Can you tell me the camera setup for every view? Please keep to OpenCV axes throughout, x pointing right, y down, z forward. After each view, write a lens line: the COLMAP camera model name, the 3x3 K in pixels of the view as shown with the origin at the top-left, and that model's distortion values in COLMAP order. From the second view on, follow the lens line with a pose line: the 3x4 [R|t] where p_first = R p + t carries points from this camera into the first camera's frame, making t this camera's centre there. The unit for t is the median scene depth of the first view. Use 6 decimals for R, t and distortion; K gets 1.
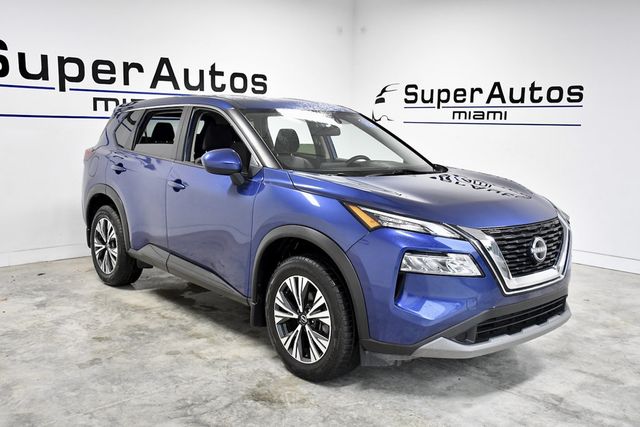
lens RADIAL K [[638.7, 0, 320.0], [0, 638.7, 213.5], [0, 0, 1]] dist [-0.045904, 0.222297]
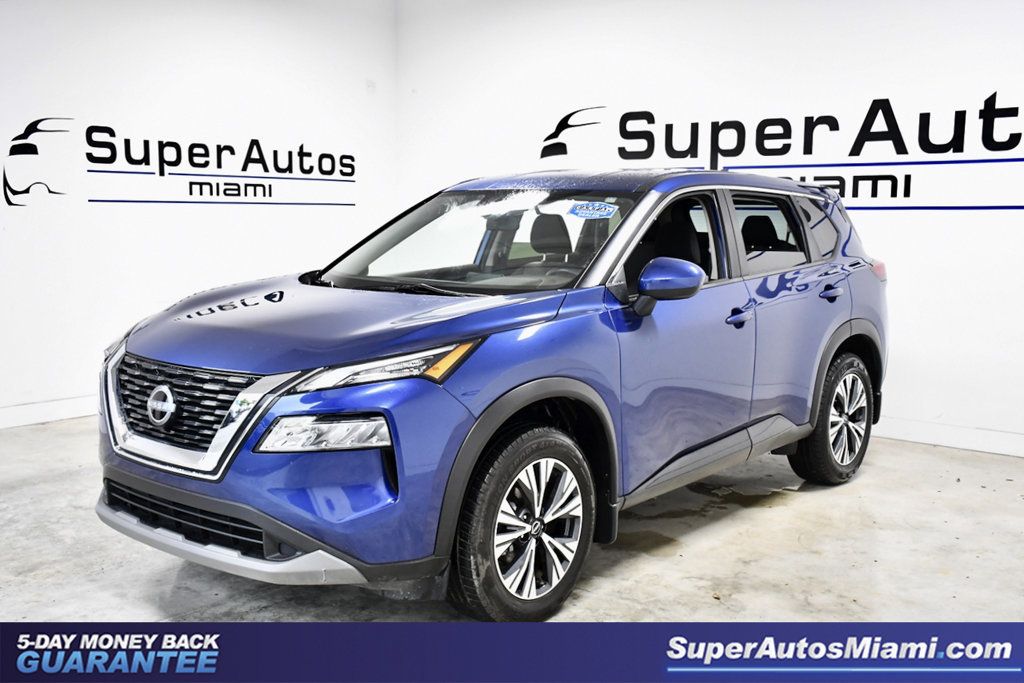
lens RADIAL K [[1105.2, 0, 512.0], [0, 1105.2, 341.5], [0, 0, 1]] dist [-0.015317, 0.280675]
pose [[0.142066, 0.102369, -0.984550, 0.743124], [-0.142840, 0.986348, 0.081944, -0.072601], [0.979497, 0.128992, 0.154749, 0.597316]]
